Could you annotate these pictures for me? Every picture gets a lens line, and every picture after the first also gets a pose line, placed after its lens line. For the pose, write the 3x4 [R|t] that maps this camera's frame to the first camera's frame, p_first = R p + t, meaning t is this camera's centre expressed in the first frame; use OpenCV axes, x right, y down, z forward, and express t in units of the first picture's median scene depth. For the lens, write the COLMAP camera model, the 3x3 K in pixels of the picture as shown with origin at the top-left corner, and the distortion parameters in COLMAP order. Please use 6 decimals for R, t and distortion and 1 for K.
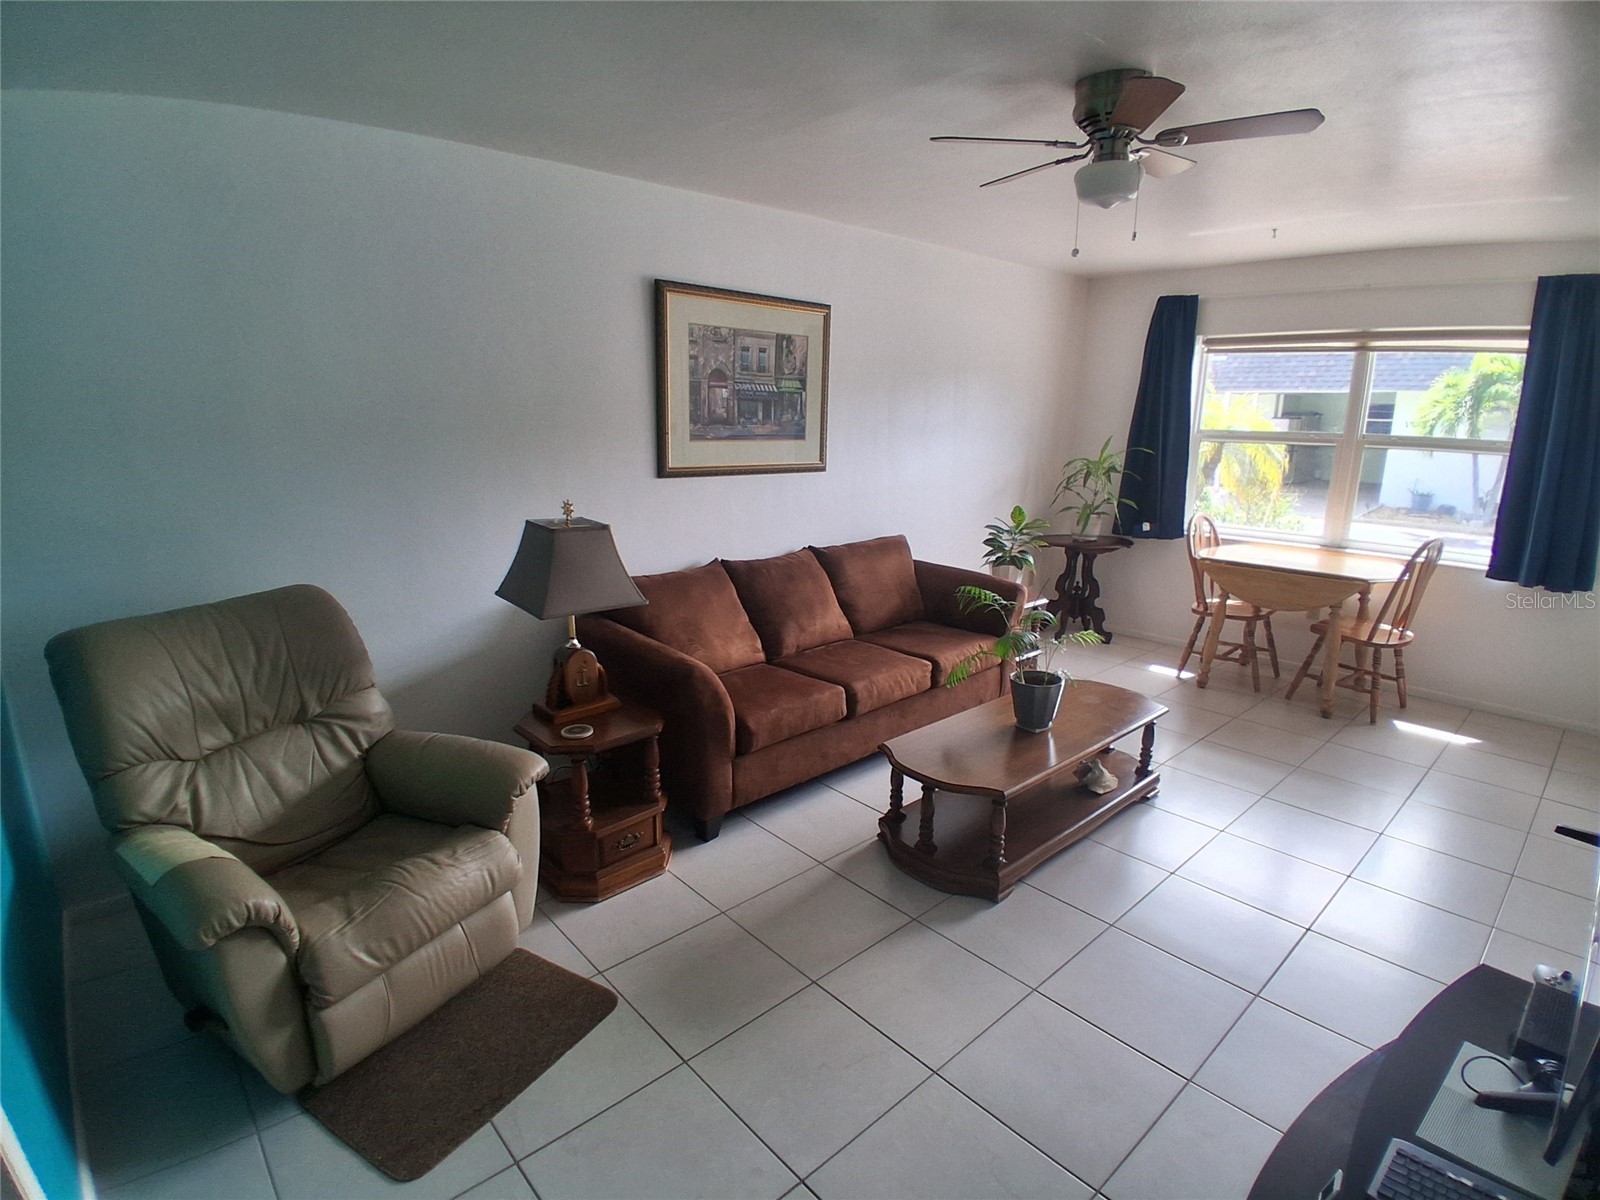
lens RADIAL K [[800.7, 0, 802.6], [0, 800.7, 606.6], [0, 0, 1]] dist [0.003300, -0.046296]
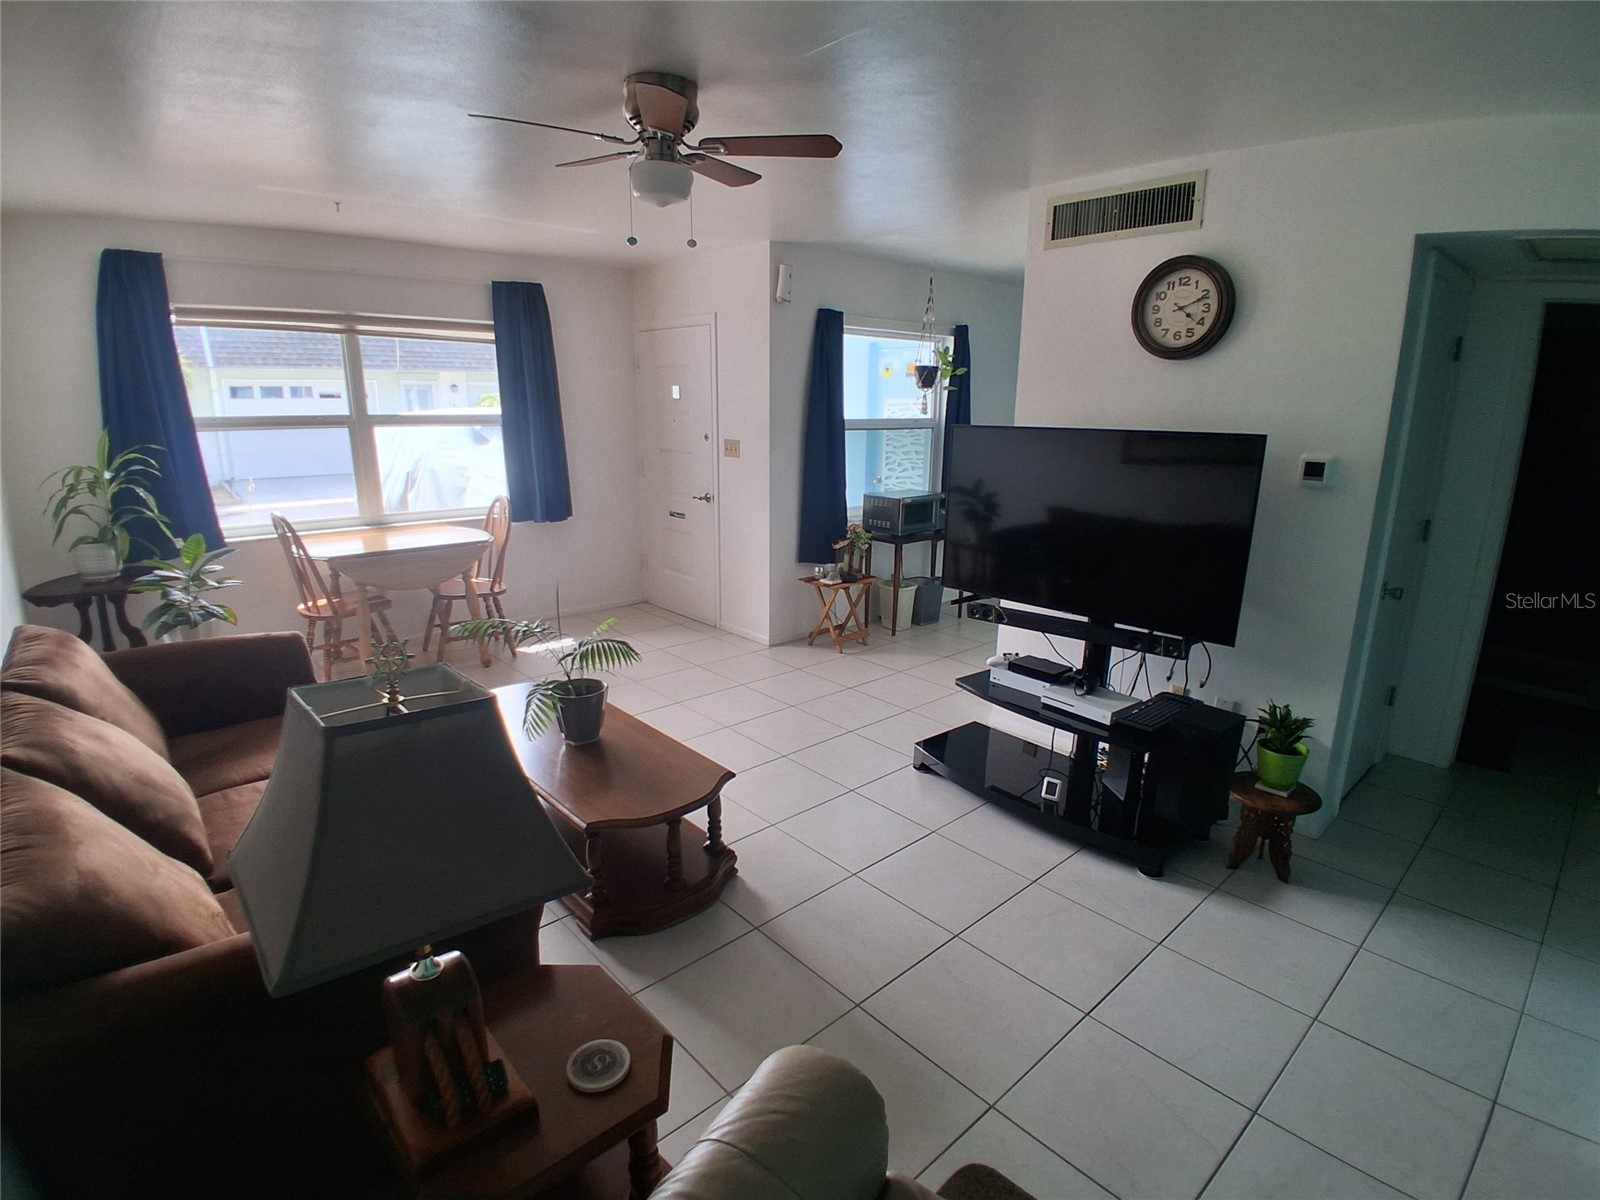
lens RADIAL K [[800.7, 0, 802.6], [0, 800.7, 606.6], [0, 0, 1]] dist [0.003300, -0.046296]
pose [[0.004728, -0.255981, 0.966670, -0.295926], [0.224696, 0.942234, 0.248410, -0.087507], [-0.974418, 0.216032, 0.061973, 0.337122]]
